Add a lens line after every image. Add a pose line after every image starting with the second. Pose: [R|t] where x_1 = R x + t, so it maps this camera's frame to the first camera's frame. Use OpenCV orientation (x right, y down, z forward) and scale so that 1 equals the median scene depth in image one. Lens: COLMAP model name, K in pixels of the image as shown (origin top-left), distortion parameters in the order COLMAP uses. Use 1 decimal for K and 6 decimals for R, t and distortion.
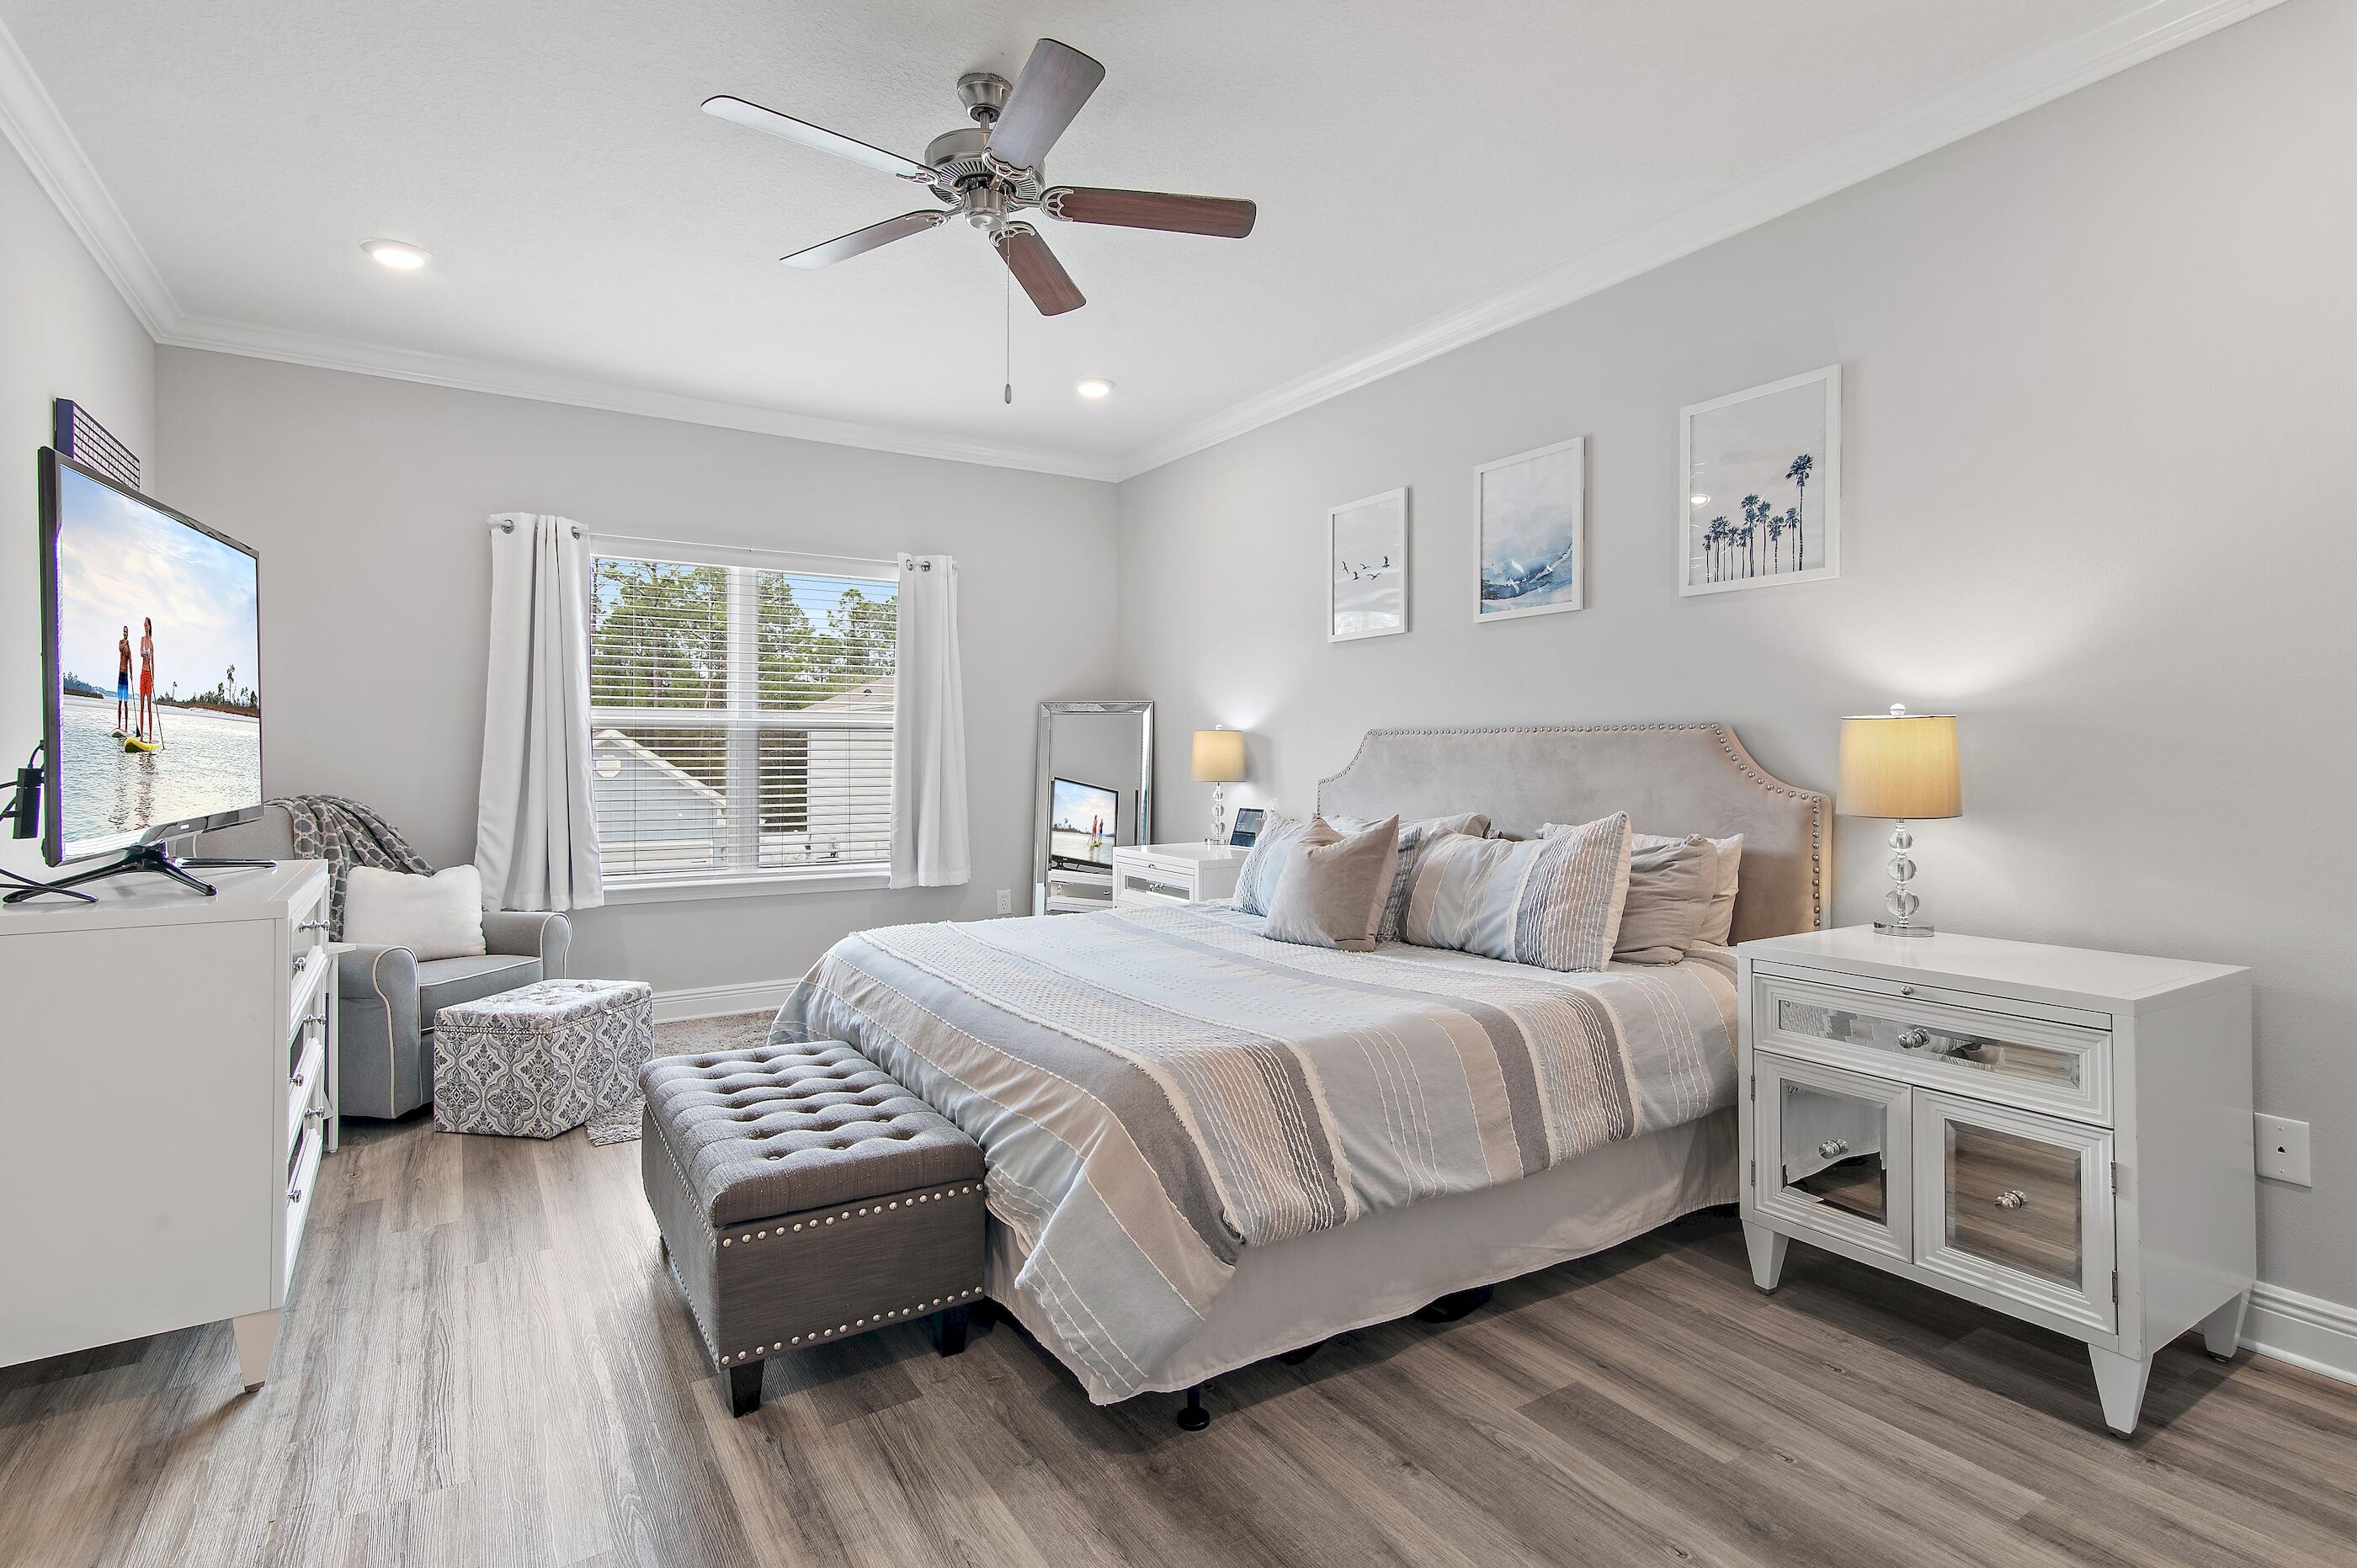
lens RADIAL K [[1157.1, 0, 1186.5], [0, 1157.1, 760.8], [0, 0, 1]] dist [0.015194, 0.000283]
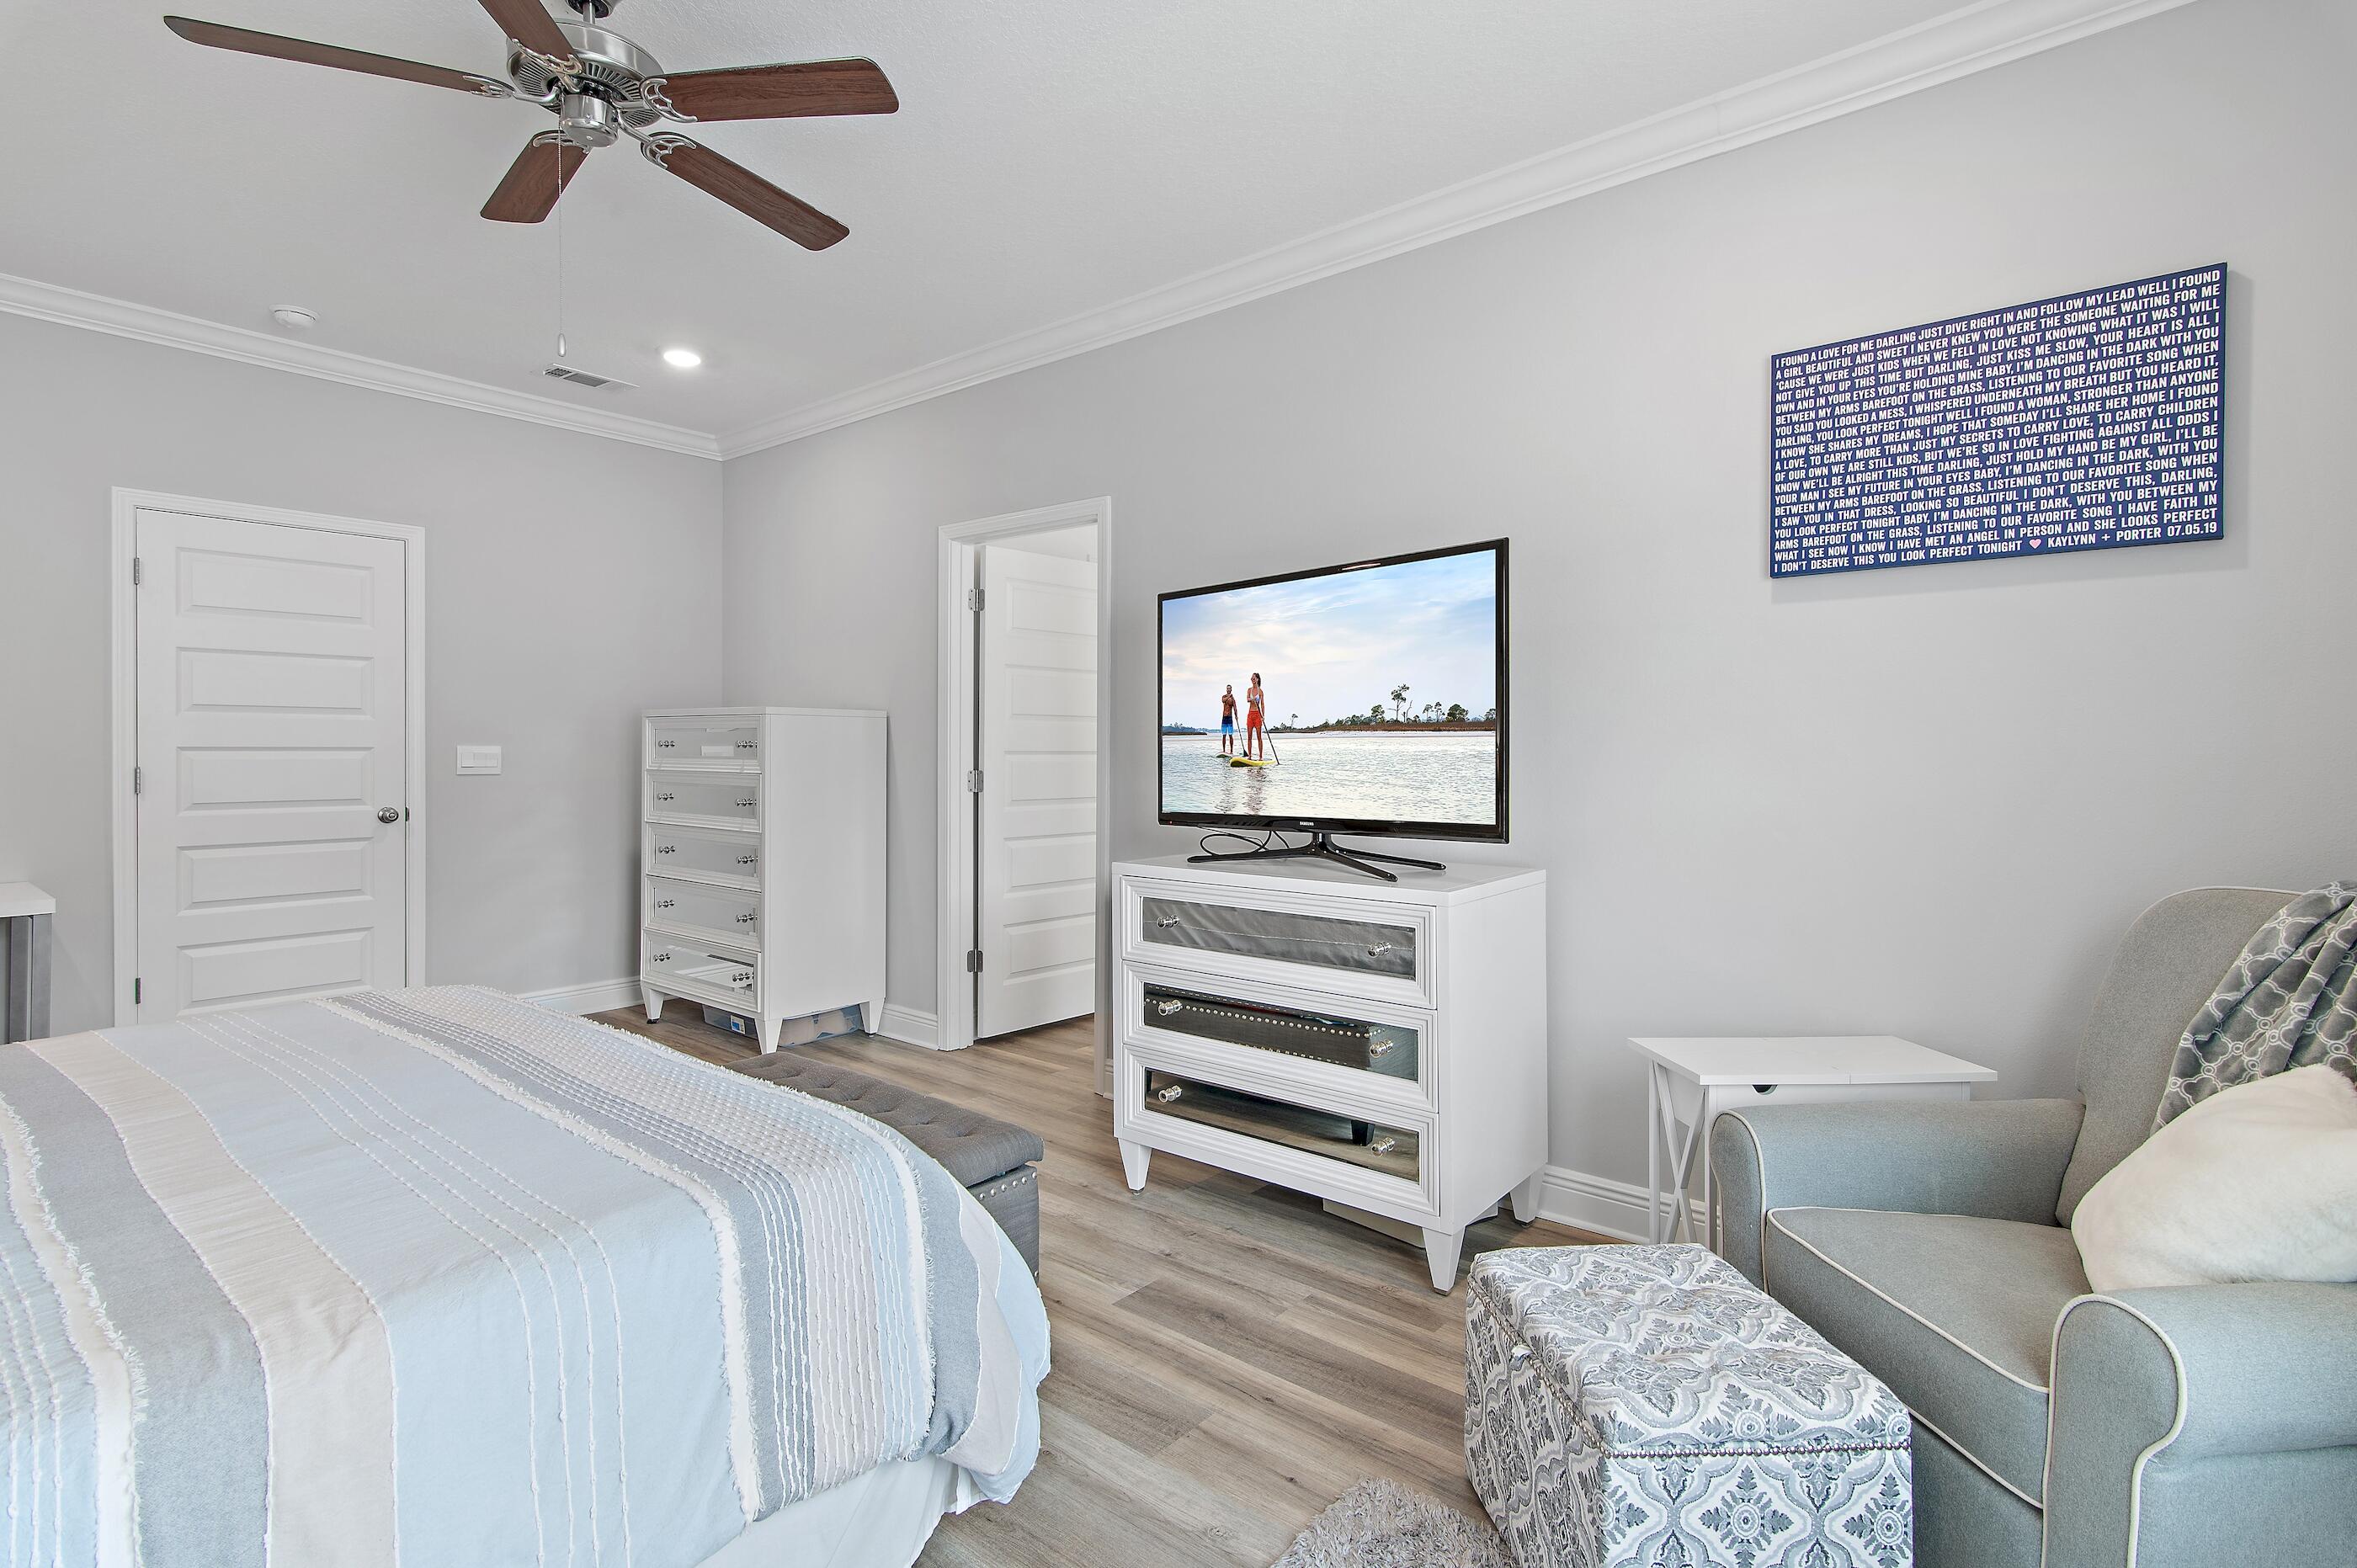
lens RADIAL K [[1157.1, 0, 1186.5], [0, 1157.1, 760.8], [0, 0, 1]] dist [0.015194, 0.000283]
pose [[-0.958989, -0.001131, -0.283440, -0.411719], [-0.003059, 0.999975, 0.006360, -0.024895], [0.283426, 0.006966, -0.958969, 2.318889]]
